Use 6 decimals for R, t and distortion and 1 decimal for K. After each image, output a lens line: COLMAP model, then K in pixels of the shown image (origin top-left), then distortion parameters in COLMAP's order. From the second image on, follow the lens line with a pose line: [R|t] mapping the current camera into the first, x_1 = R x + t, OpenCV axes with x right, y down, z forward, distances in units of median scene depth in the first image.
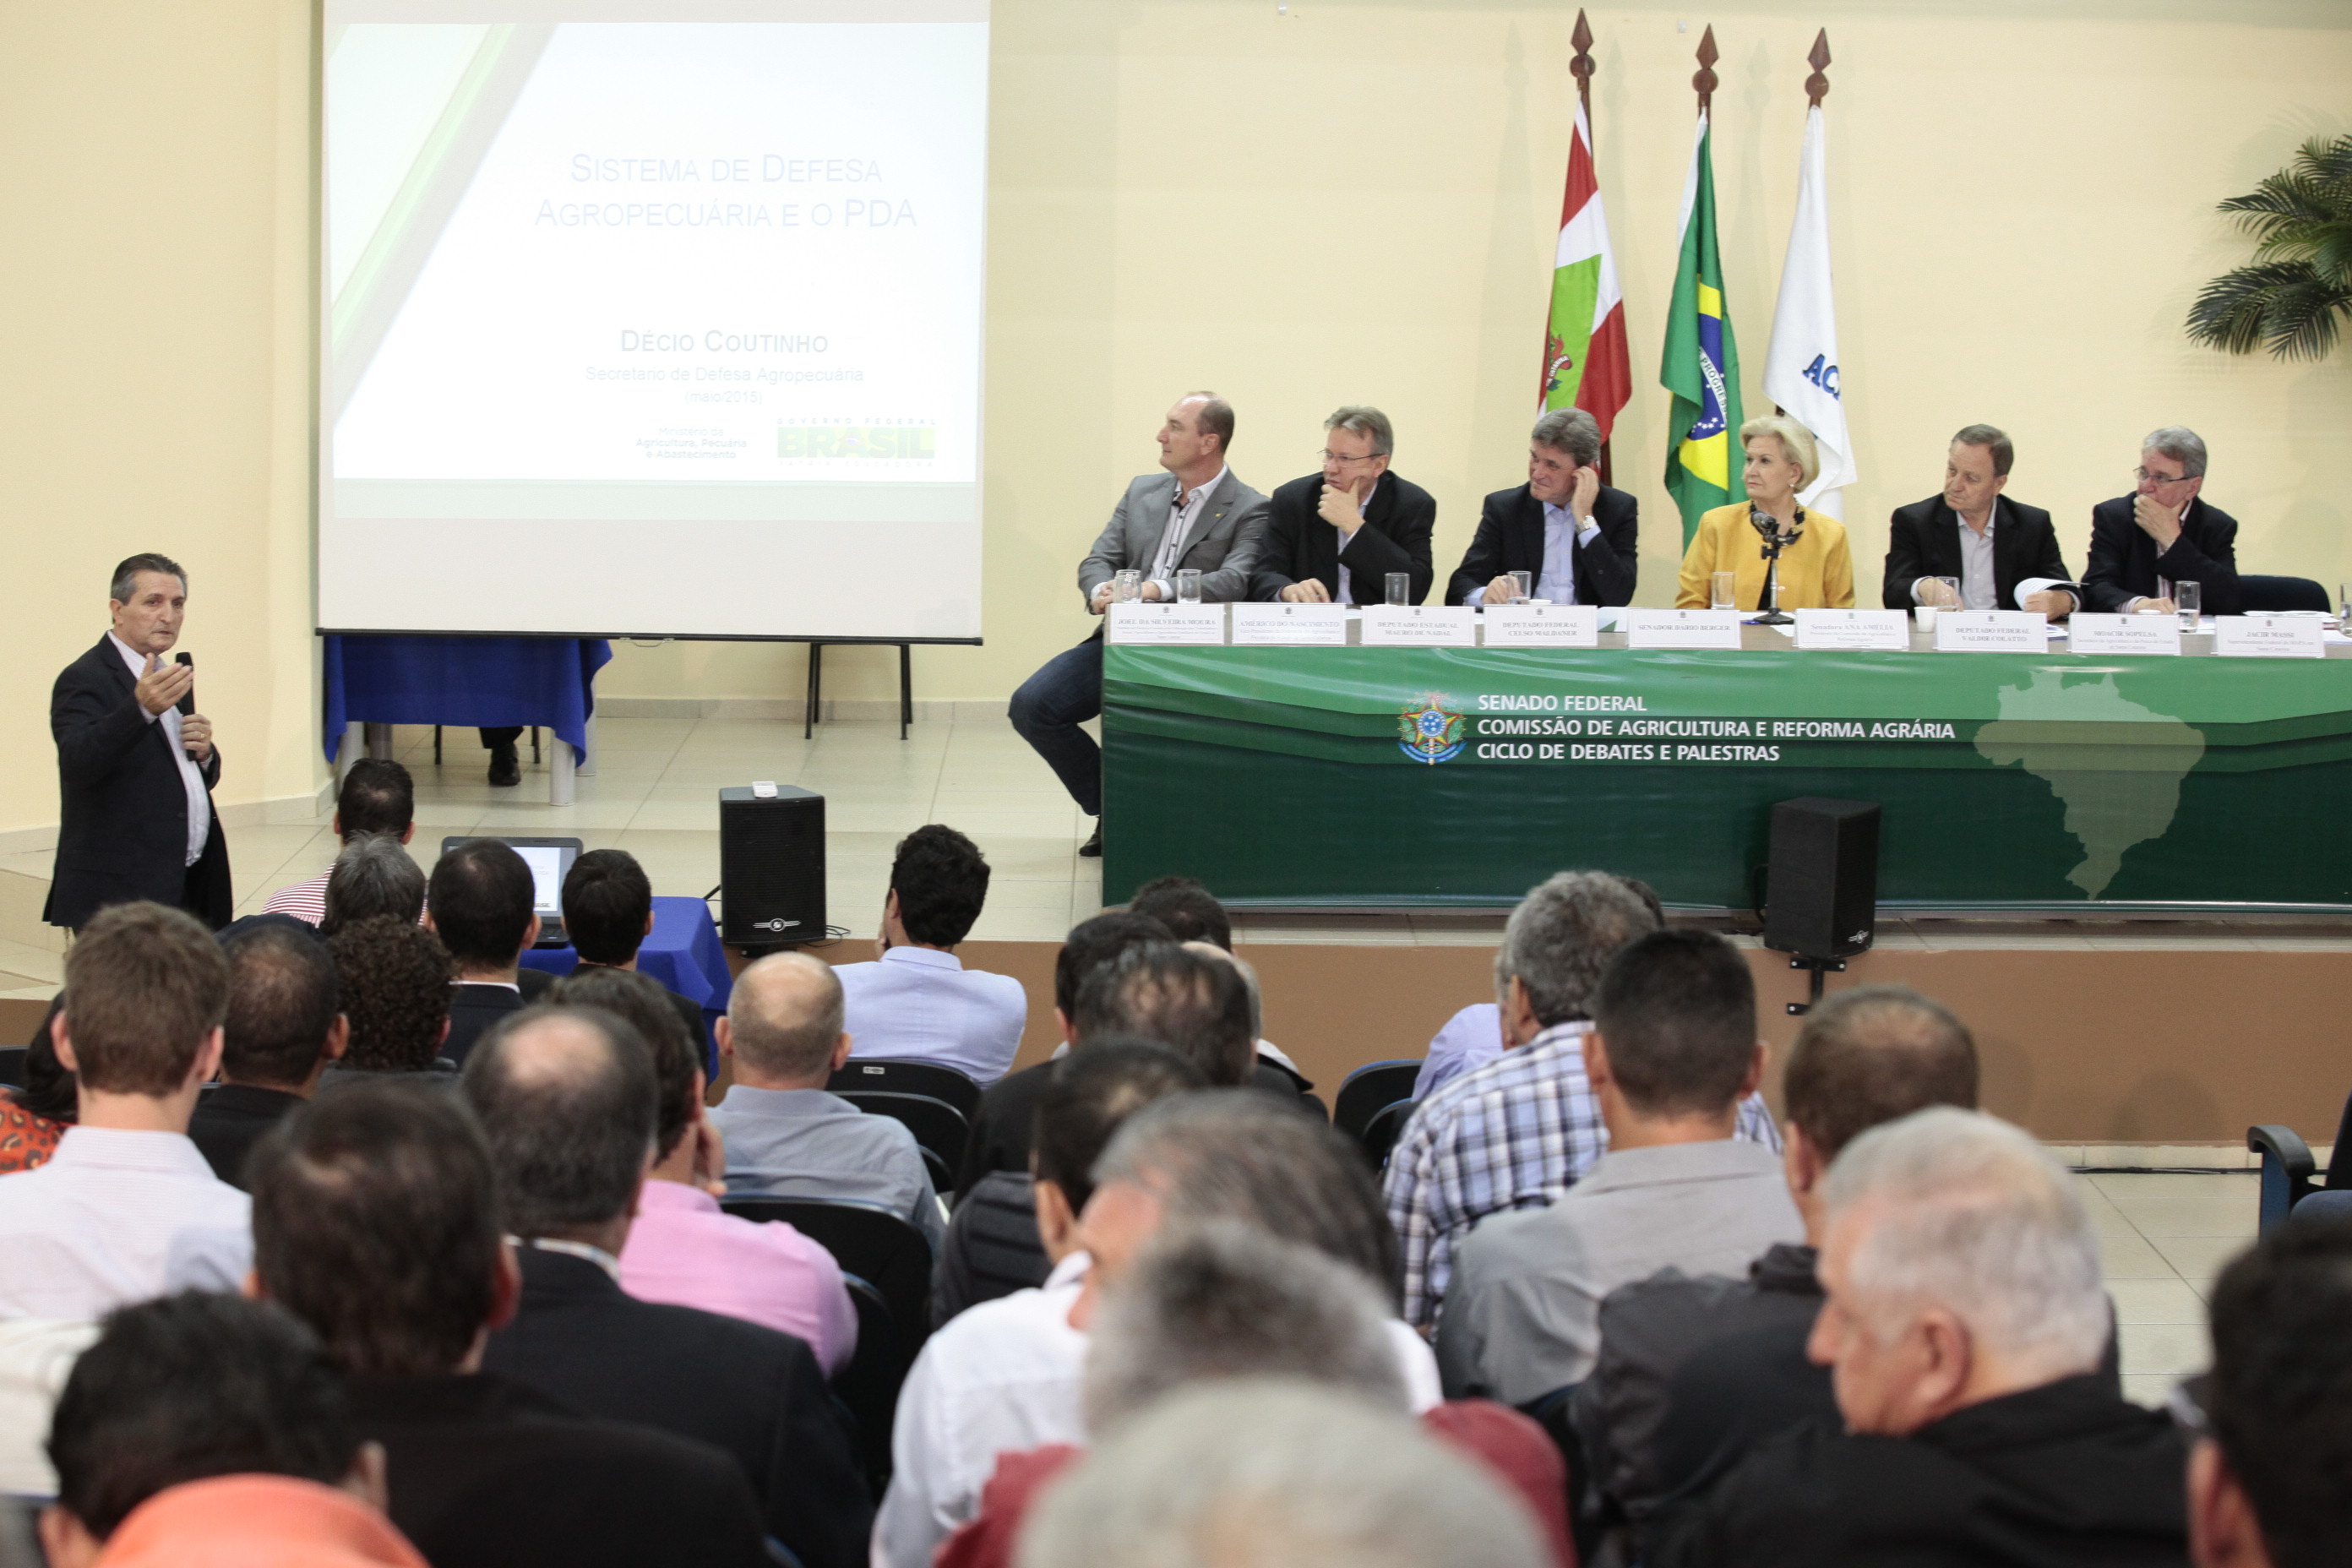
lens RADIAL K [[4884.3, 0, 1176.0], [0, 4884.3, 784.0], [0, 0, 1]] dist [-0.297900, -0.178262]
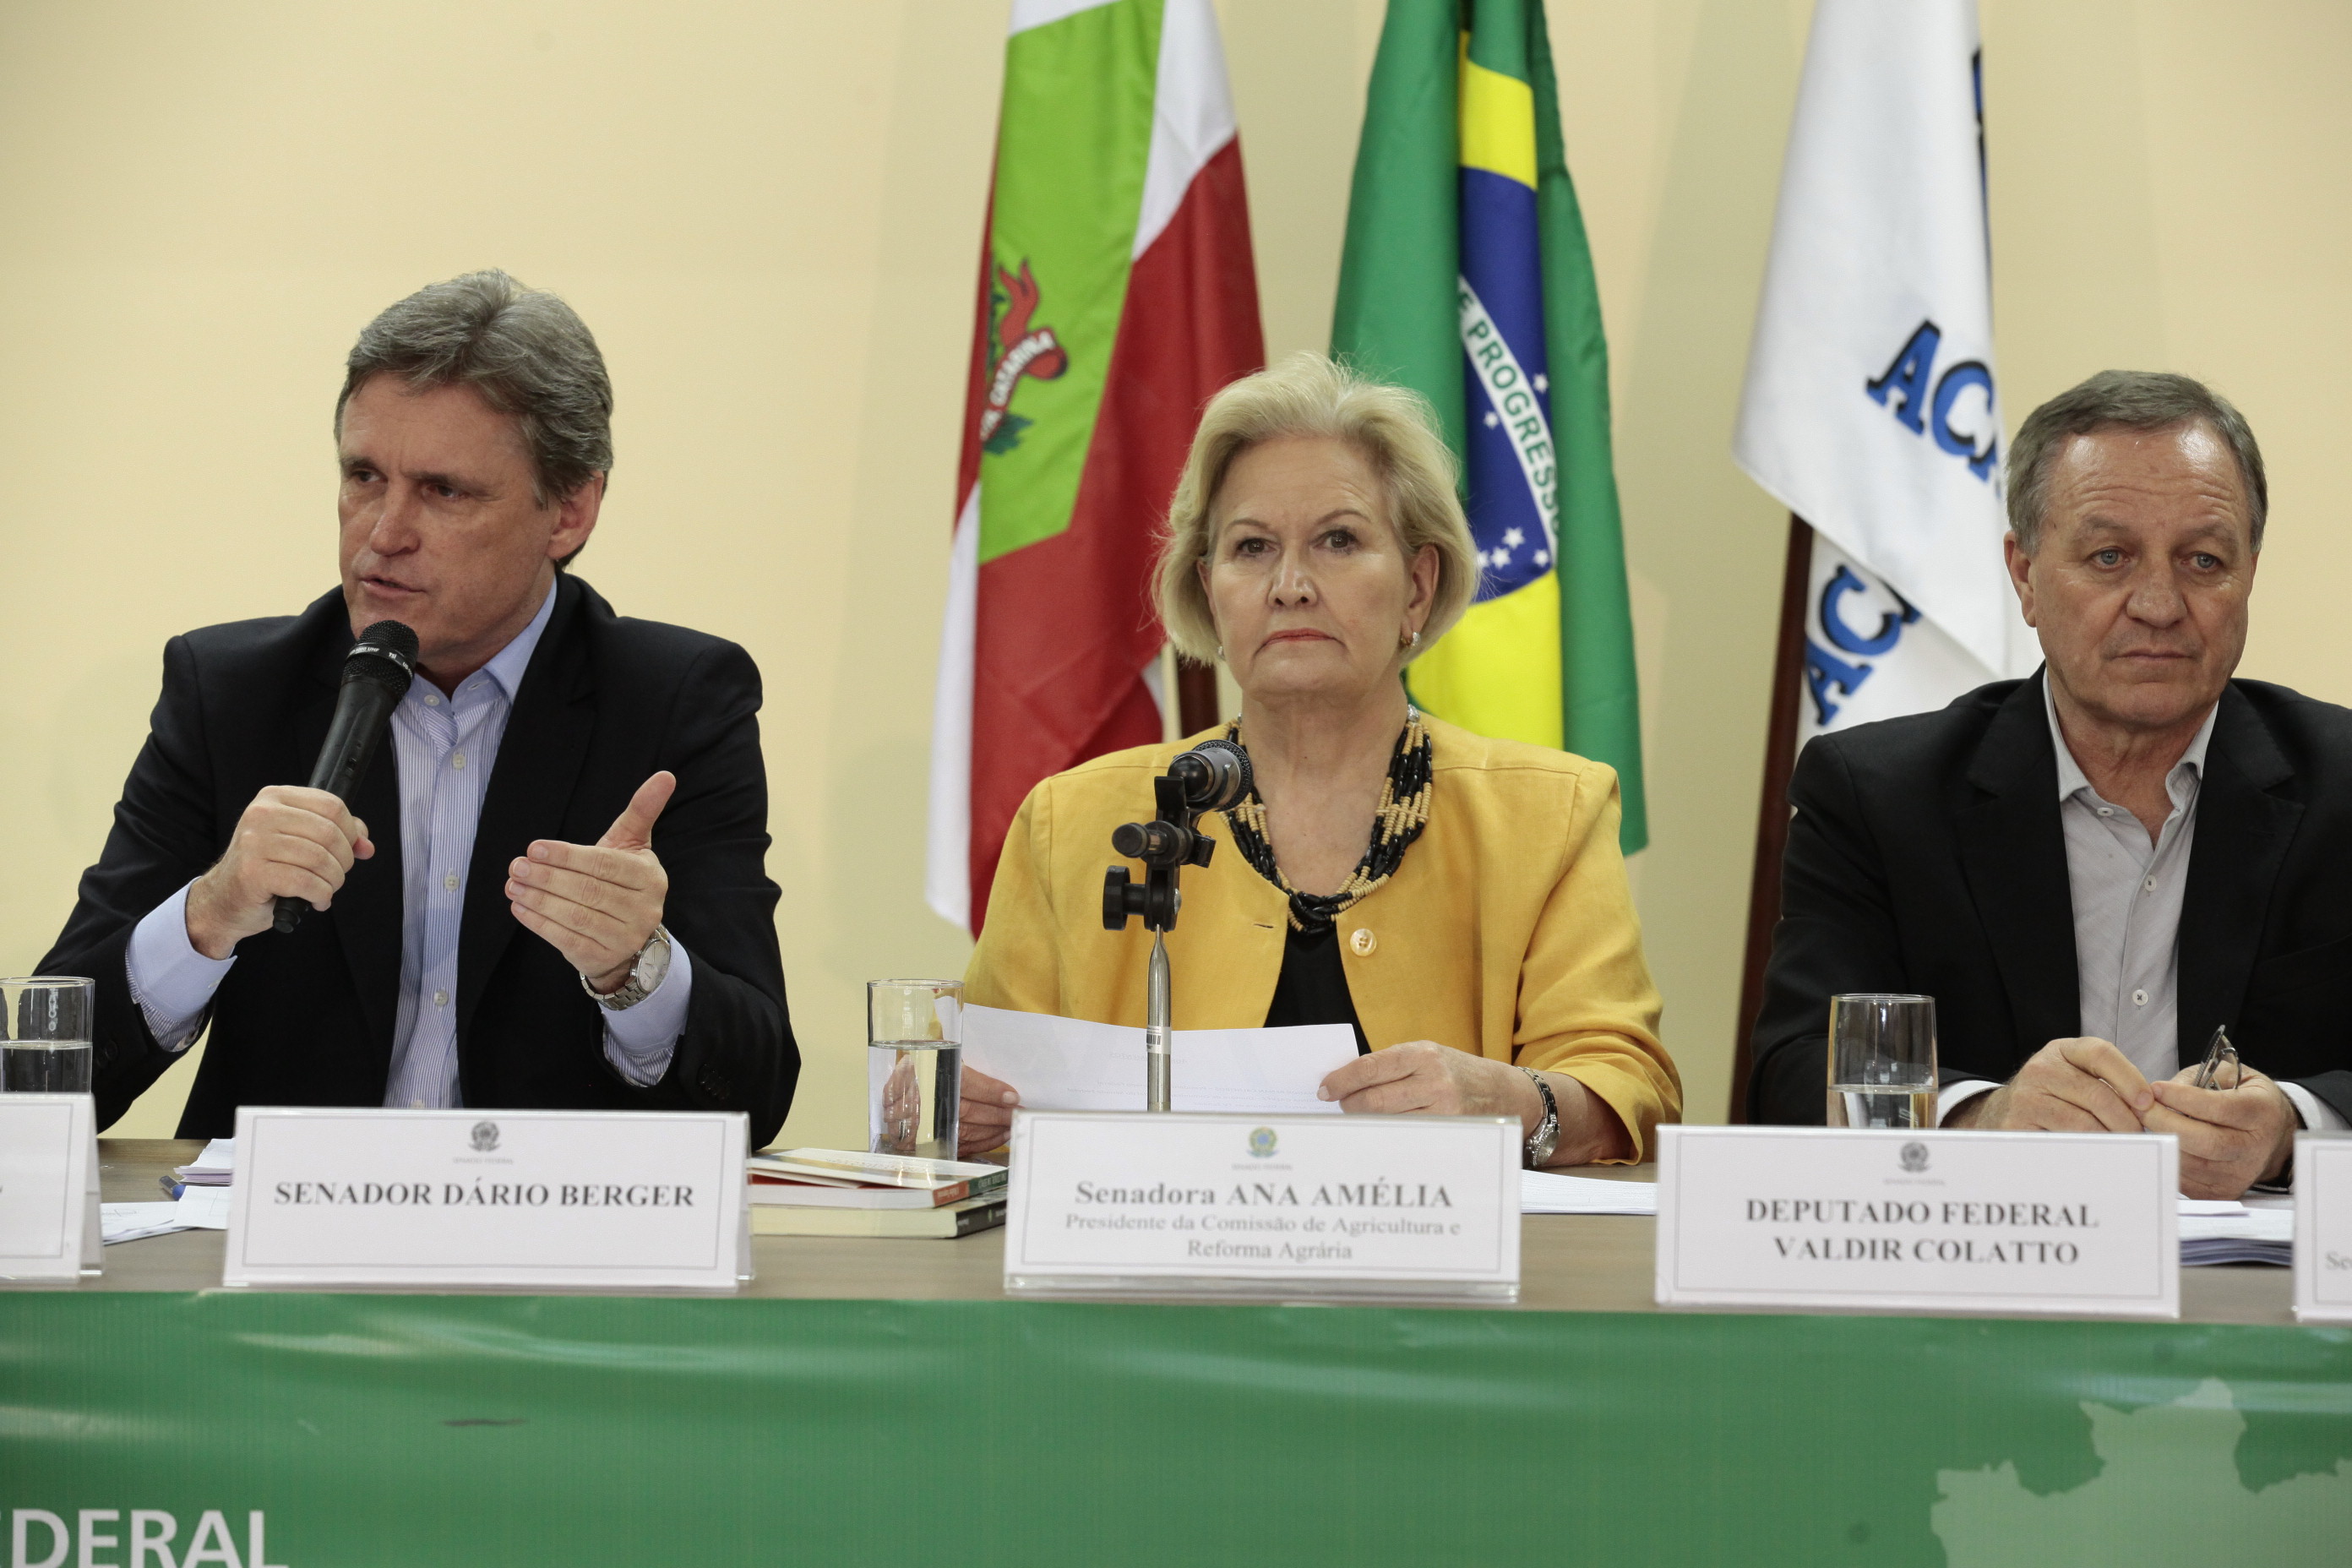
lens RADIAL K [[8899.8, 0, 1183.3], [0, 8899.8, 692.3], [0, 0, 1]] dist [0.239090, 4.571487]
pose [[0.996539, 0.001062, -0.083121, 0.169524], [-0.010003, 0.994184, -0.107230, -0.011783], [0.082524, 0.107690, 0.990754, 0.601976]]
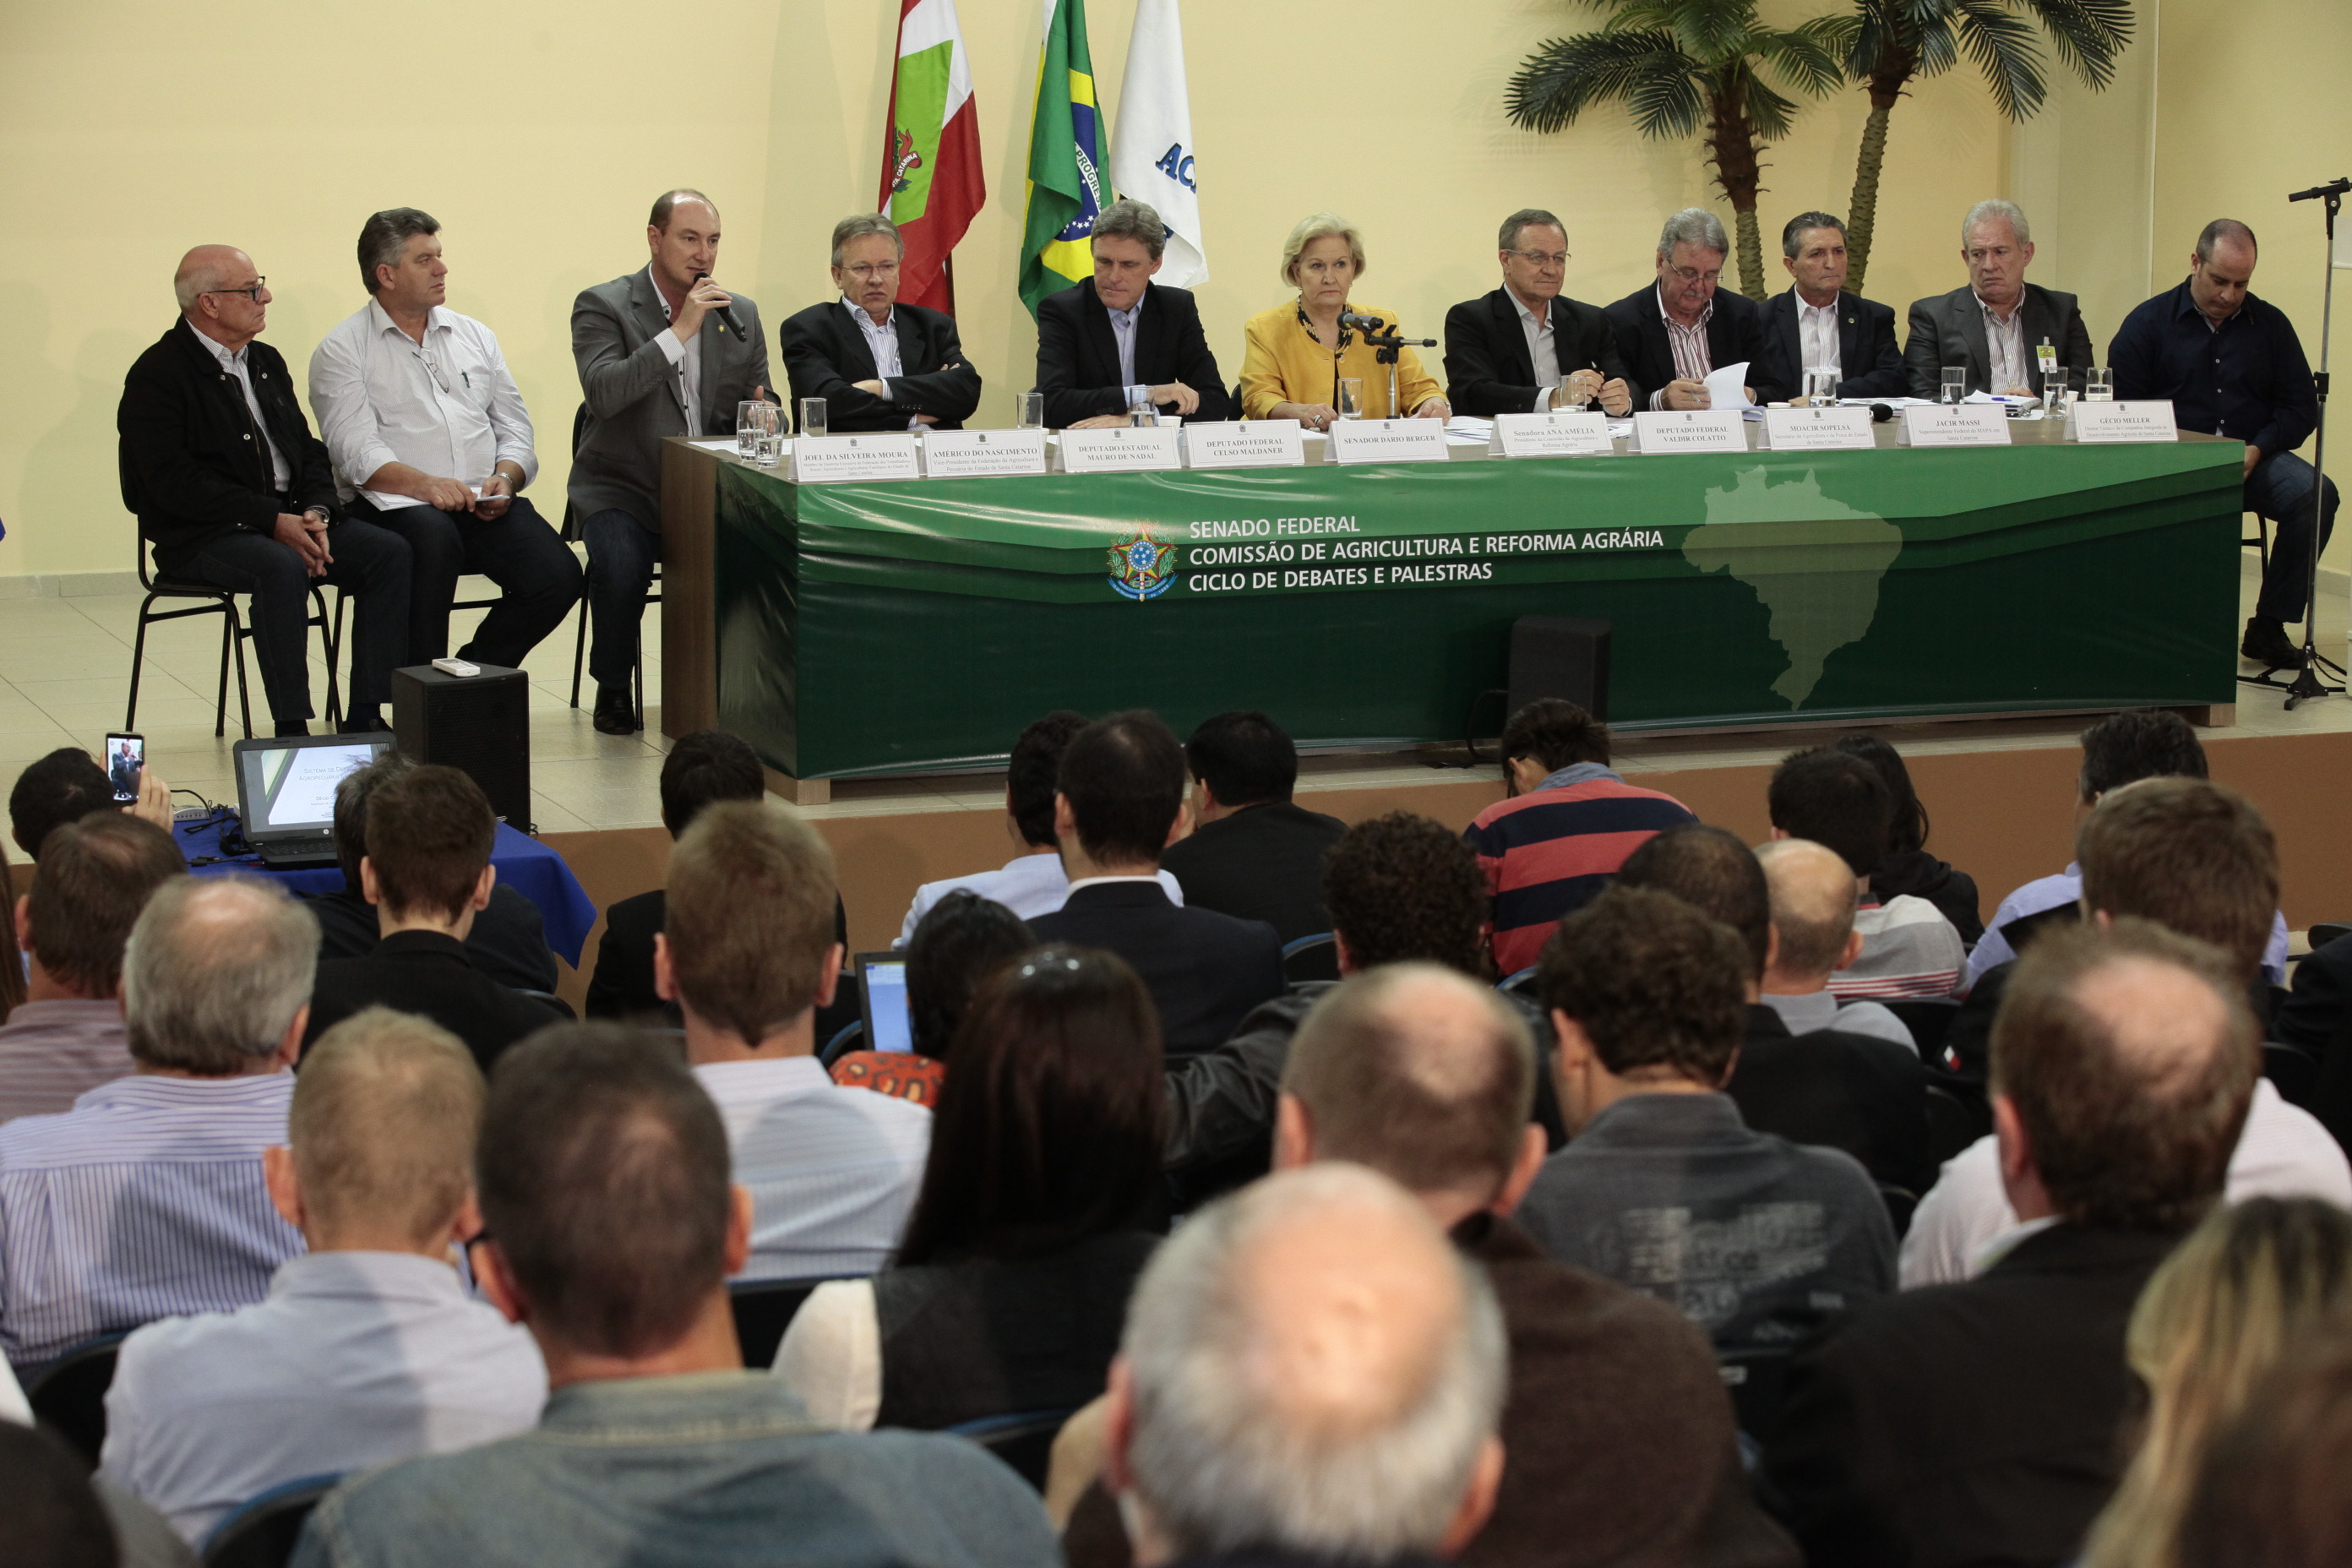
lens RADIAL K [[5320.0, 0, 1332.8], [0, 5320.0, 788.7], [0, 0, 1]] dist [-0.271177, 0.735794]
pose [[0.923012, -0.062084, 0.379728, -0.292620], [0.050246, 0.997894, 0.041018, -0.007931], [-0.381475, -0.018780, 0.924188, 0.071724]]
